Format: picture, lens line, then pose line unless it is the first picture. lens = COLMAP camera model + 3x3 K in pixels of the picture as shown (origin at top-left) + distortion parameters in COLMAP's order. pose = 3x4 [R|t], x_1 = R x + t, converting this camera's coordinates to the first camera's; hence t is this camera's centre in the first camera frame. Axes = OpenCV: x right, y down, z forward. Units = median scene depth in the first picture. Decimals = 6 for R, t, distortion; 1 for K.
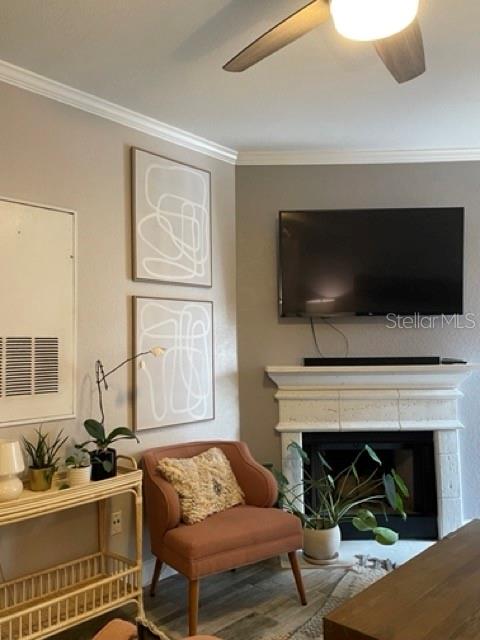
lens RADIAL K [[517.3, 0, 240.0], [0, 517.3, 320.0], [0, 0, 1]] dist [0.067375, -0.007291]
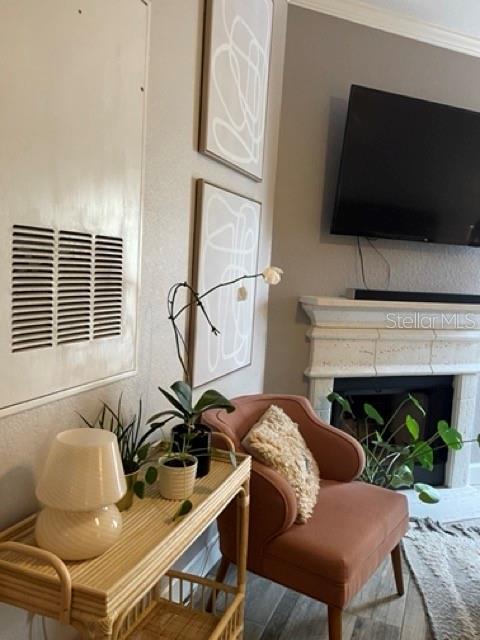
lens RADIAL K [[517.3, 0, 240.0], [0, 517.3, 320.0], [0, 0, 1]] dist [0.067375, -0.007291]
pose [[0.919061, 0.033264, 0.392709, -0.357193], [-0.098911, 0.984009, 0.148134, 0.020068], [-0.381501, -0.174988, 0.907654, 0.345062]]
